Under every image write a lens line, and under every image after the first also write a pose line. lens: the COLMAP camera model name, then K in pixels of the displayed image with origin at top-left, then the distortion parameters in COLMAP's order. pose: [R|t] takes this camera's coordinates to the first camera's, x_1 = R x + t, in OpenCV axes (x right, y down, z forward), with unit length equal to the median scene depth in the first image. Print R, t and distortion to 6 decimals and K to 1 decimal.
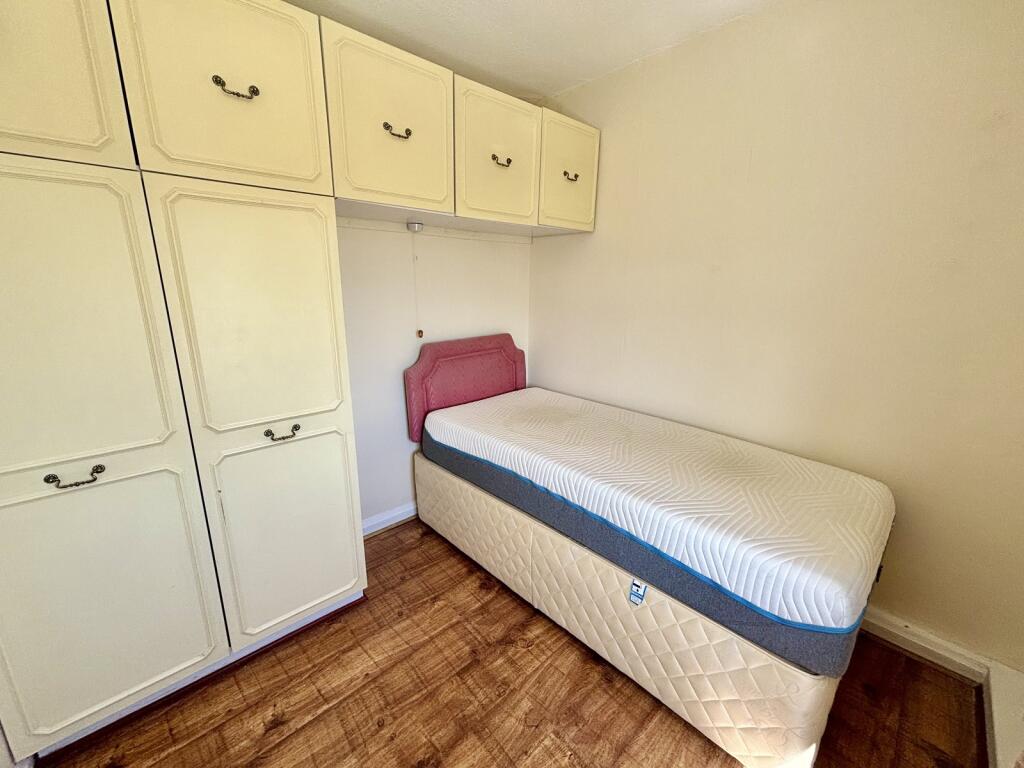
lens RADIAL K [[412.2, 0, 512.0], [0, 412.2, 384.0], [0, 0, 1]] dist [-0.001802, -0.000222]
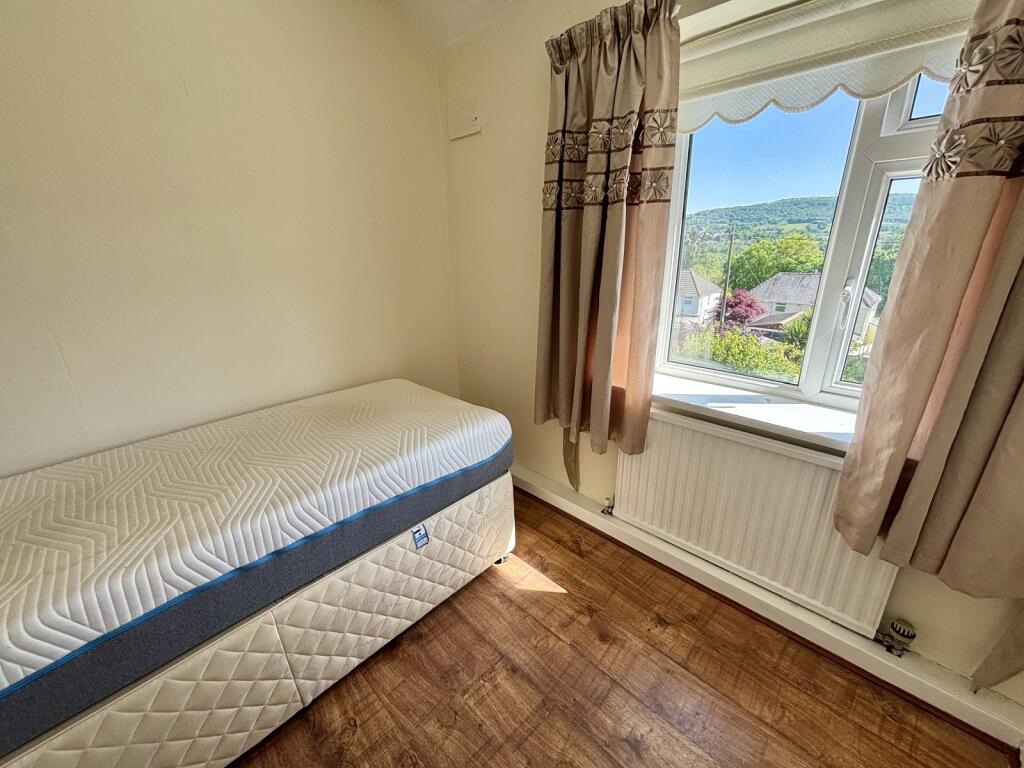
lens RADIAL K [[412.2, 0, 512.0], [0, 412.2, 384.0], [0, 0, 1]] dist [-0.001802, -0.000222]
pose [[-0.036809, -0.339756, 0.939793, -0.532133], [0.264961, 0.903454, 0.336997, -0.135650], [-0.963556, 0.261414, 0.056767, 0.564844]]
